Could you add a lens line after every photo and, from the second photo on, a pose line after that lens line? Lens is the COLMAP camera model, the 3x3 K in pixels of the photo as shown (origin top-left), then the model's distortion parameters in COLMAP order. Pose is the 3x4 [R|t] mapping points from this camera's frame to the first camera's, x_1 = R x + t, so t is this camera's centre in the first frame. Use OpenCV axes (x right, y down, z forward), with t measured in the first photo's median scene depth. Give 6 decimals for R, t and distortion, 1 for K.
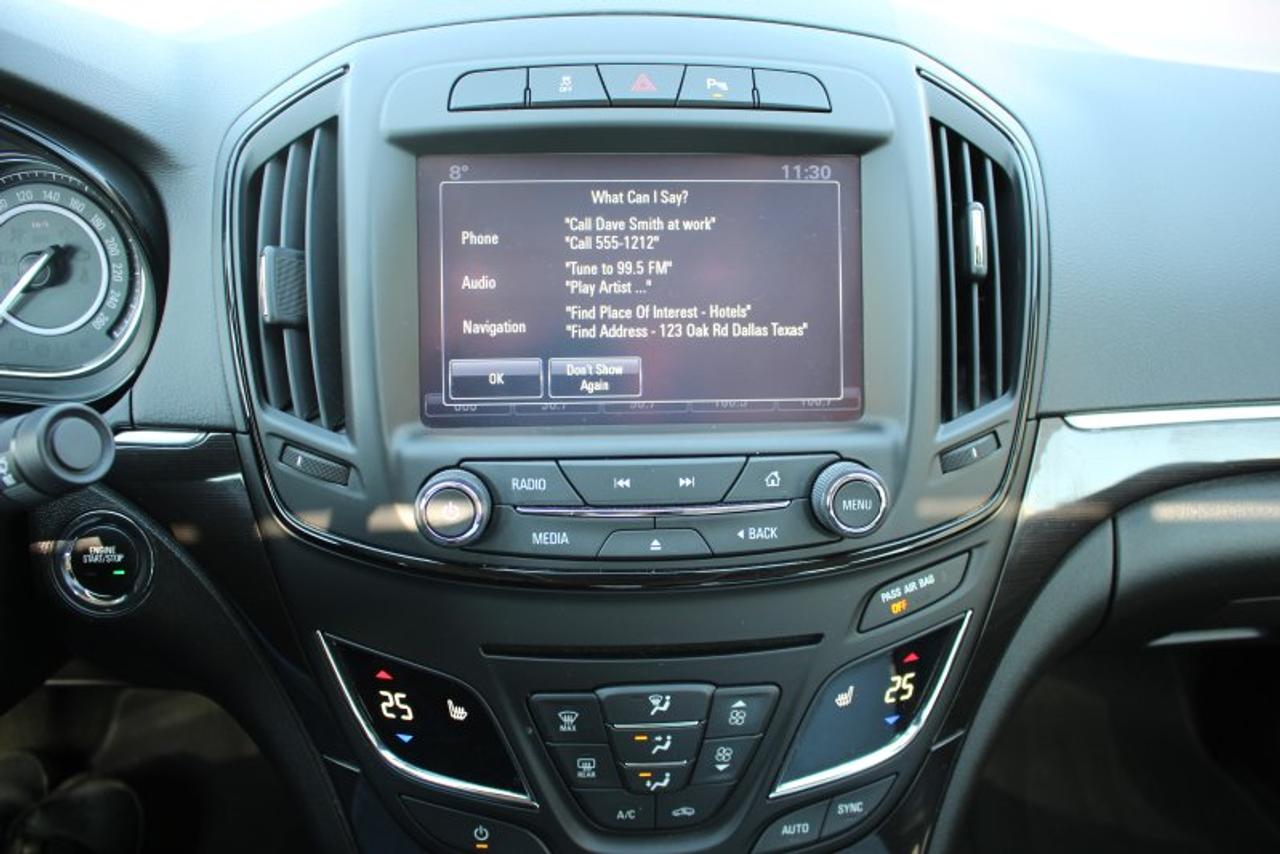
lens RADIAL K [[1044.2, 0, 635.6], [0, 1044.2, 427.5], [0, 0, 1]] dist [-0.138574, 0.103899]
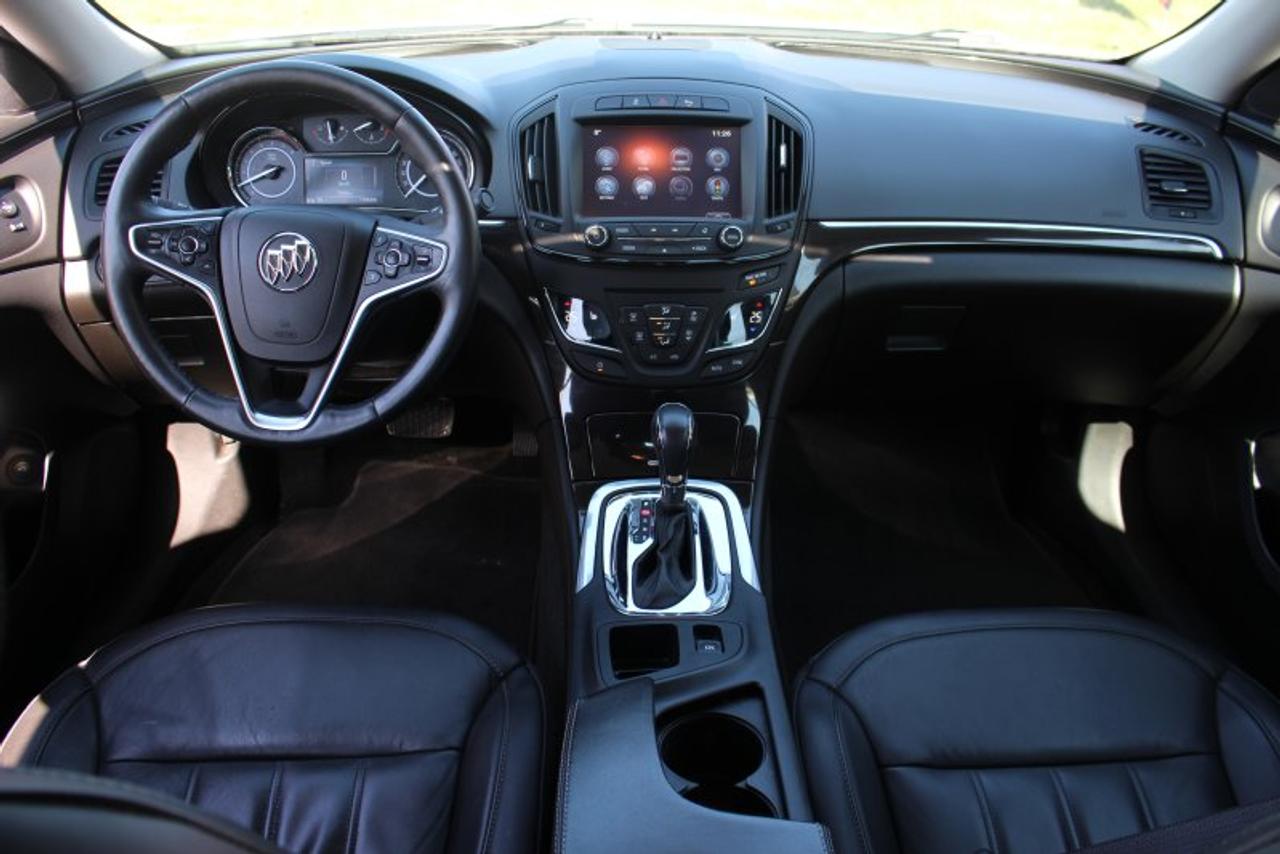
lens RADIAL K [[1044.2, 0, 631.9], [0, 1044.2, 422.0], [0, 0, 1]] dist [-0.138574, 0.103899]
pose [[0.998929, 0.012205, -0.044632, 0.059879], [-0.015546, 0.997040, -0.075294, 0.762194], [0.043581, 0.075908, 0.996162, -1.772297]]
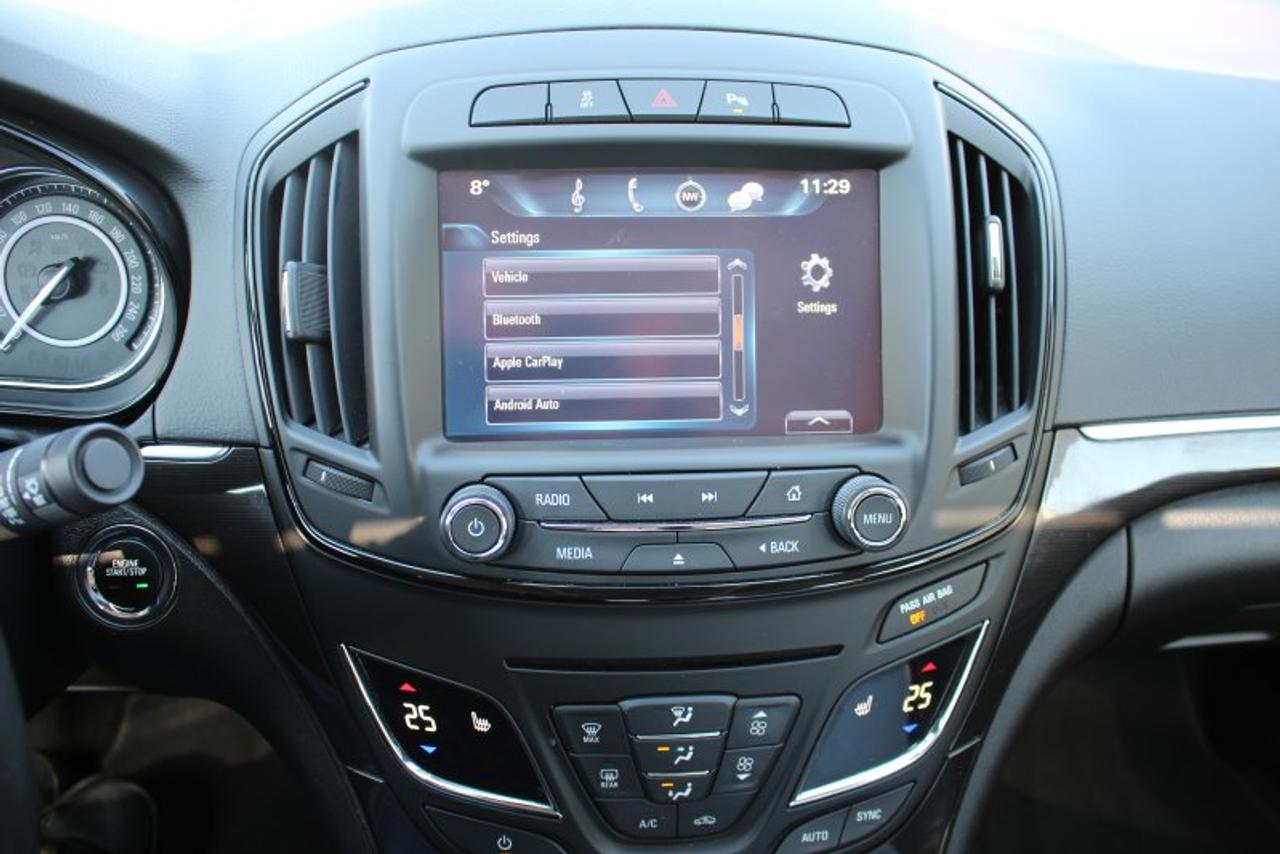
lens RADIAL K [[1044.2, 0, 642.1], [0, 1044.2, 423.9], [0, 0, 1]] dist [-0.138574, 0.103899]
pose [[0.999983, -0.002404, 0.005307, -0.019619], [0.002374, 0.999981, 0.005631, -0.022254], [-0.005321, -0.005618, 0.999970, -0.007523]]
